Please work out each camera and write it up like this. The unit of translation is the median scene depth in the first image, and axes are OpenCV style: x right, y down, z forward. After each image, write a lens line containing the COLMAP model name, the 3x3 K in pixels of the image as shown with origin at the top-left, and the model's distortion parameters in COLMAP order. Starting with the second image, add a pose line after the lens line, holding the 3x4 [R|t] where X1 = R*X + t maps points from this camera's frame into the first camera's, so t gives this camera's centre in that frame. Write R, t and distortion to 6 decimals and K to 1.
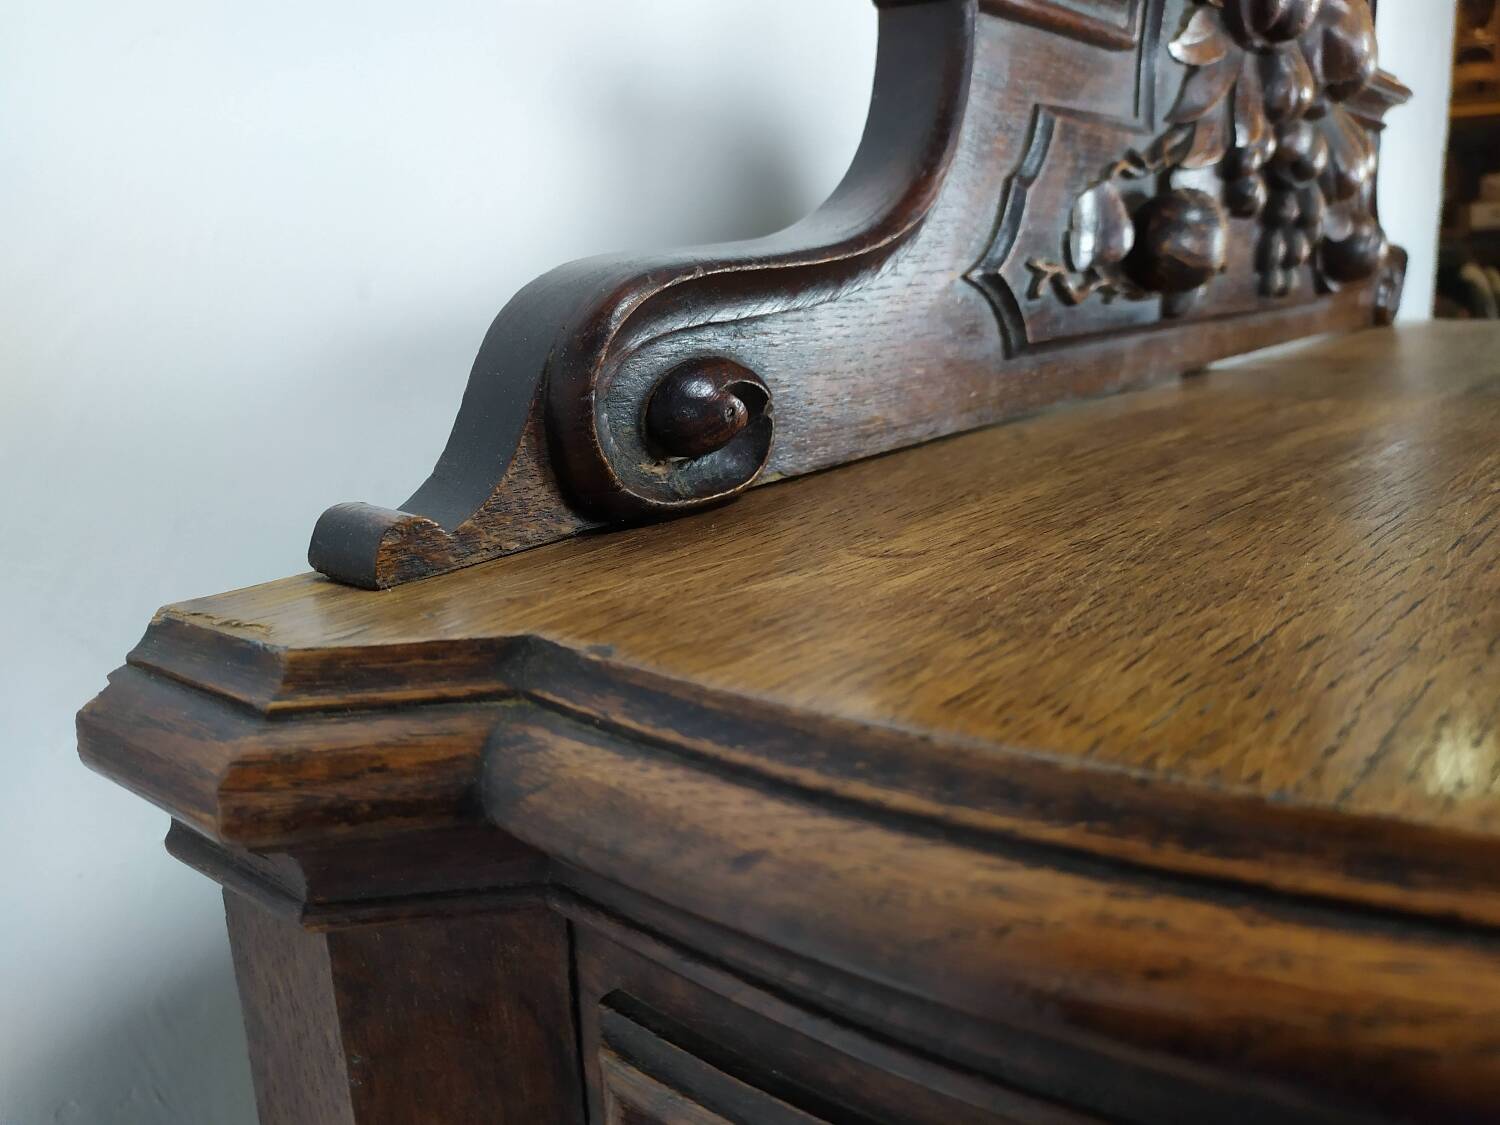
lens RADIAL K [[1142.5, 0, 752.8], [0, 1142.5, 557.5], [0, 0, 1]] dist [0.040600, -0.036827]
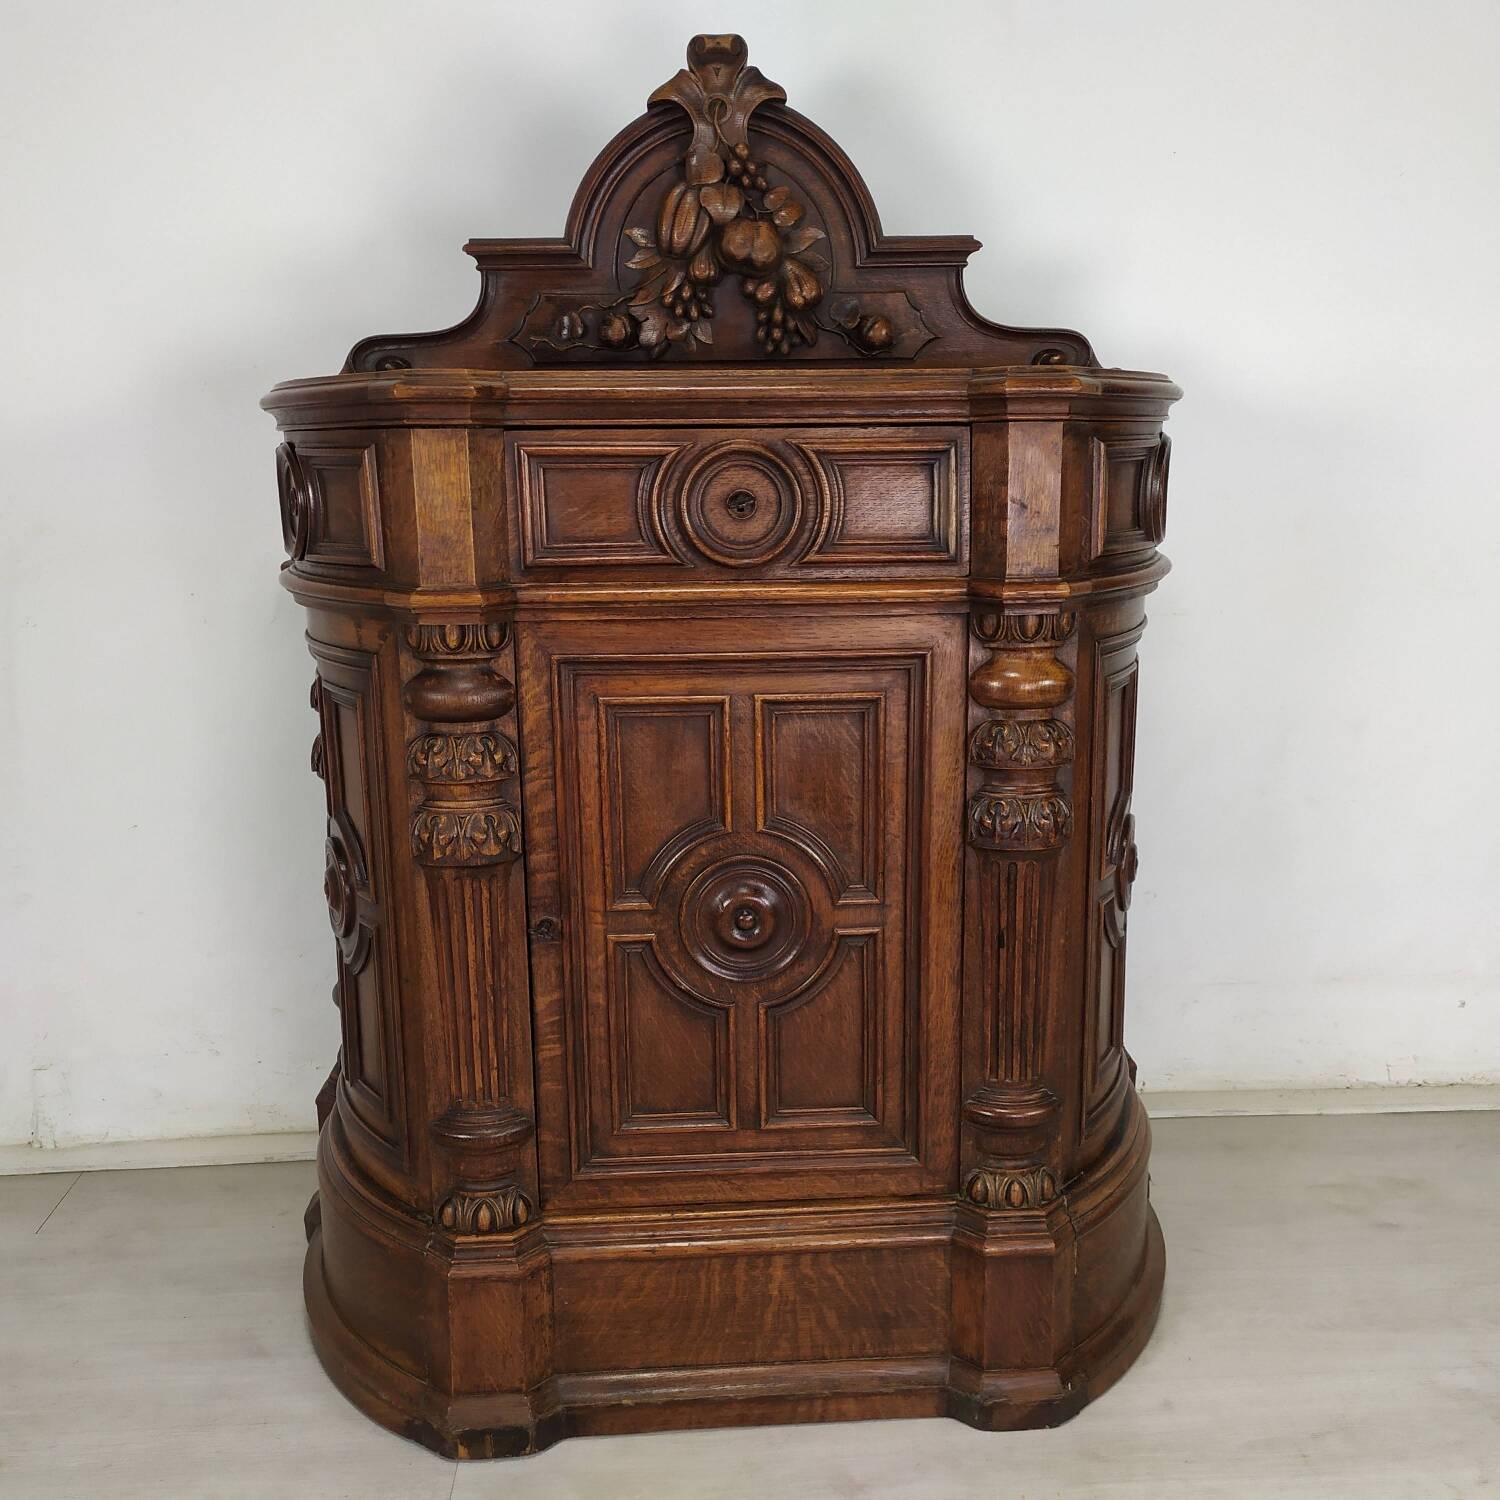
lens RADIAL K [[1507.2, 0, 759.1], [0, 1507.2, 758.9], [0, 0, 1]] dist [0.032257, 0.000000]
pose [[0.661172, 0.178603, -0.728665, 5.822354], [-0.190271, 0.979414, 0.067417, 0.750182], [0.725706, 0.094070, 0.681544, -2.035473]]
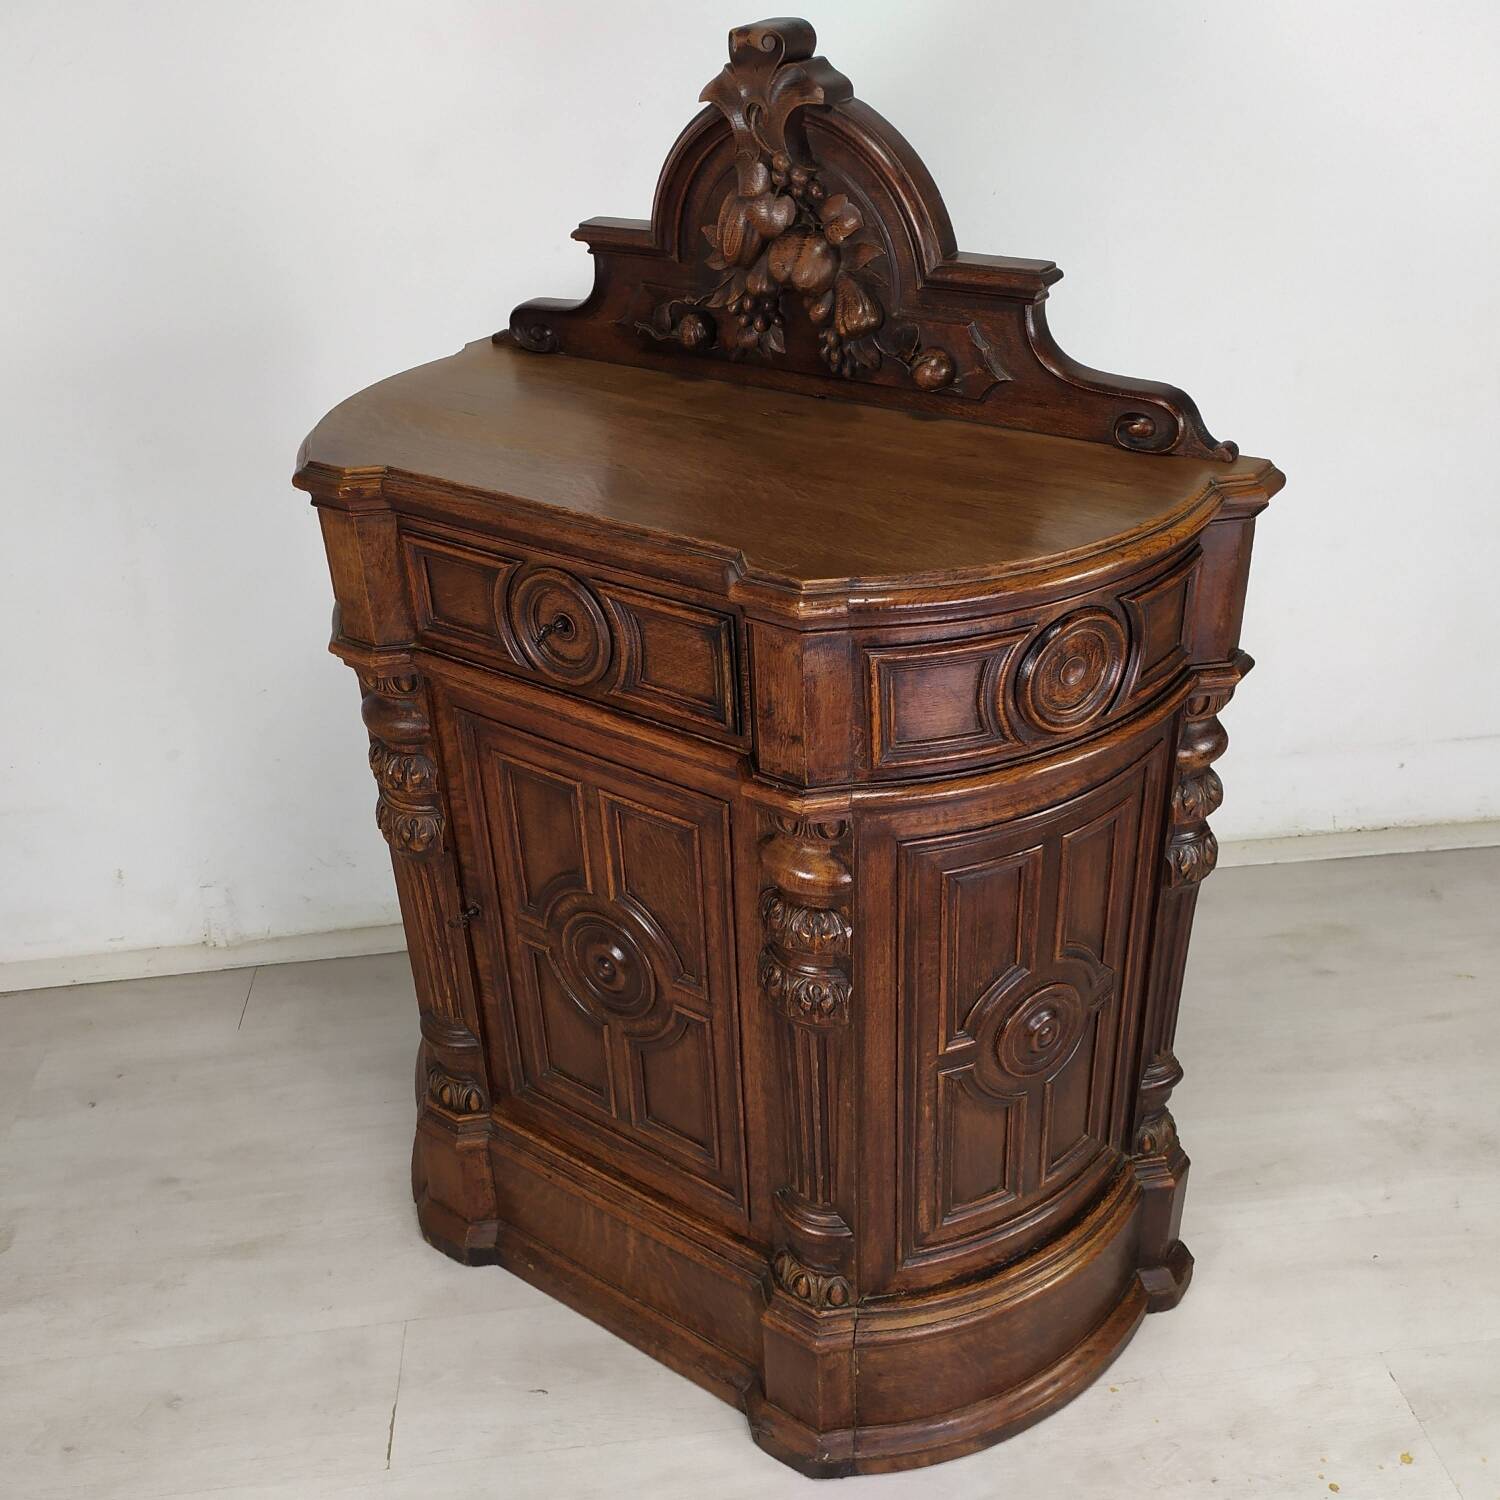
lens RADIAL K [[1507.2, 0, 755.5], [0, 1507.2, 754.8], [0, 0, 1]] dist [0.032257, 0.000000]
pose [[0.033261, 0.513835, -0.857244, 6.598511], [-0.208625, 0.842393, 0.496839, -2.054188], [0.977430, 0.162317, 0.135217, 1.304562]]
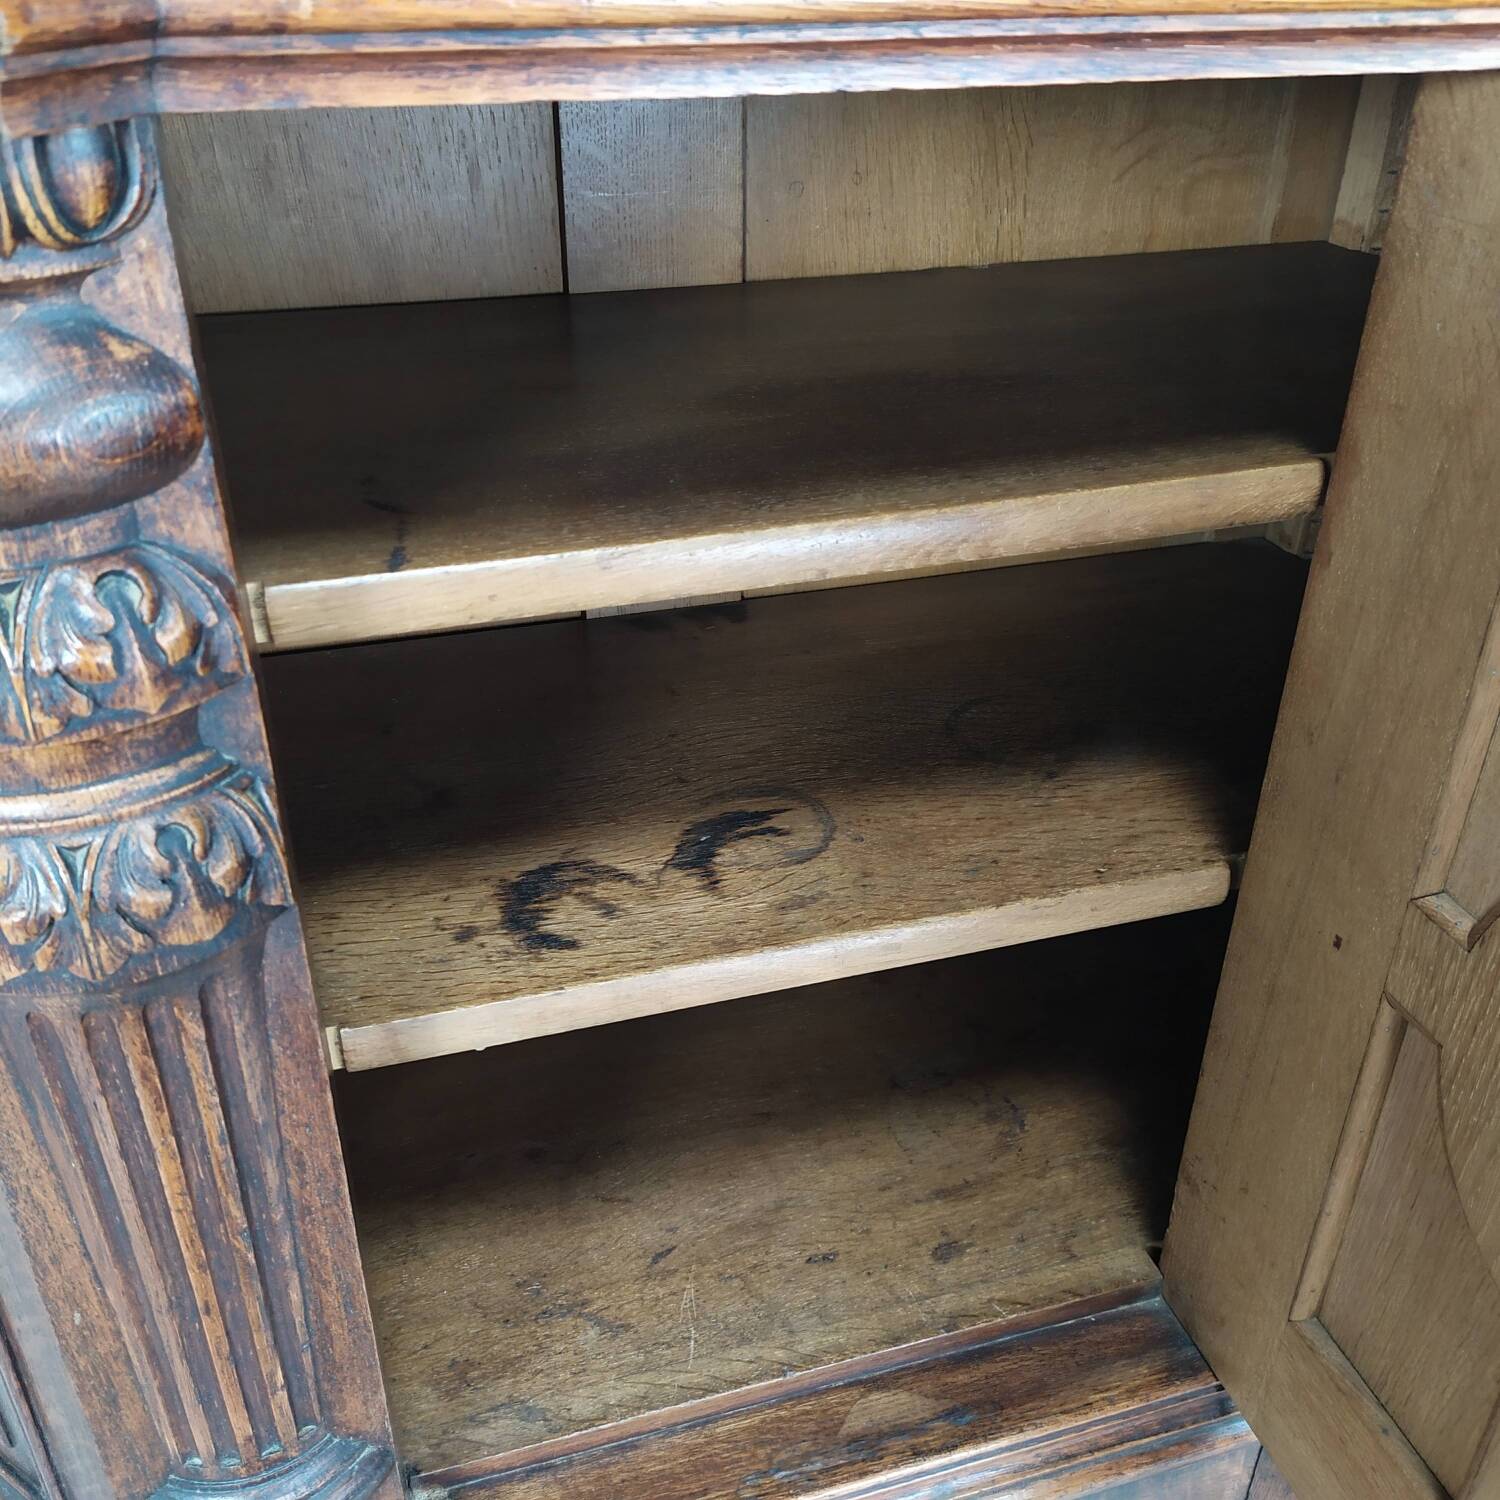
lens RADIAL K [[1507.2, 0, 761.1], [0, 1507.2, 744.2], [0, 0, 1]] dist [0.032257, 0.000000]
pose [[0.816882, 0.331985, -0.471688, 2.672523], [-0.174368, 0.921630, 0.346690, 0.752553], [0.549817, -0.200957, 0.810751, -0.068984]]
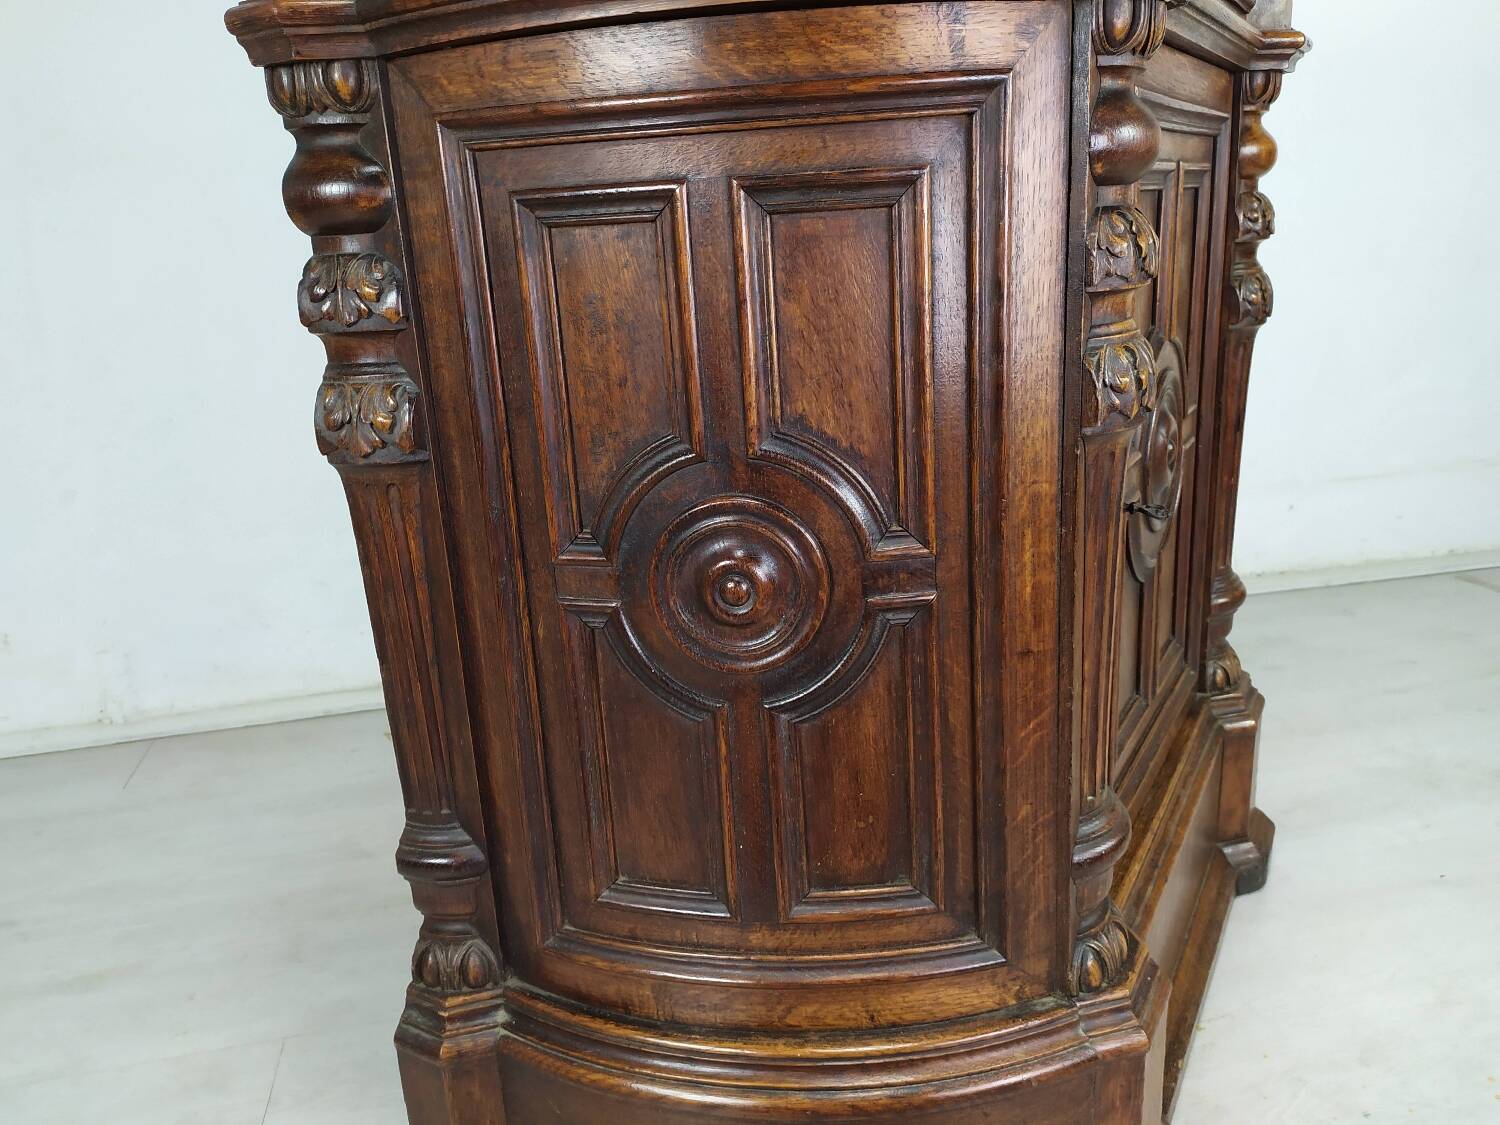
lens RADIAL K [[1142.5, 0, 759.5], [0, 1142.5, 563.4], [0, 0, 1]] dist [0.040600, -0.036827]
pose [[0.988606, -0.066544, 0.135022, 0.276609], [0.061686, 0.997300, 0.039852, 1.805662], [-0.137309, -0.031069, 0.990041, -1.578655]]
